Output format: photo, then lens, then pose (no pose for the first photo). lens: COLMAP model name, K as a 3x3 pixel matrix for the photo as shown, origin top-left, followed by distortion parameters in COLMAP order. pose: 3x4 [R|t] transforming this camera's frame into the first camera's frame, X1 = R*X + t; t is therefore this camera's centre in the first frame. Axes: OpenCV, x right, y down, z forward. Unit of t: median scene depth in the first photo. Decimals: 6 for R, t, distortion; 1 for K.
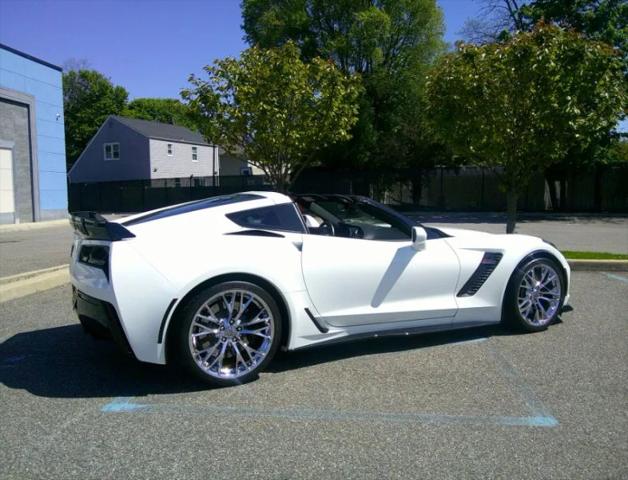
lens RADIAL K [[523.9, 0, 313.3], [0, 523.9, 240.6], [0, 0, 1]] dist [0.032587, -0.070243]
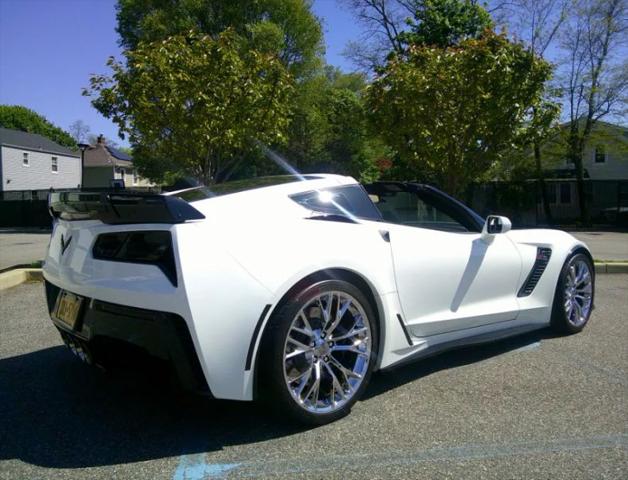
lens RADIAL K [[523.9, 0, 315.6], [0, 523.9, 239.4], [0, 0, 1]] dist [0.032587, -0.070243]
pose [[0.968826, -0.005627, 0.247679, -0.288252], [0.014550, 0.999309, -0.034208, 0.036745], [-0.247315, 0.036745, 0.968238, 0.231767]]
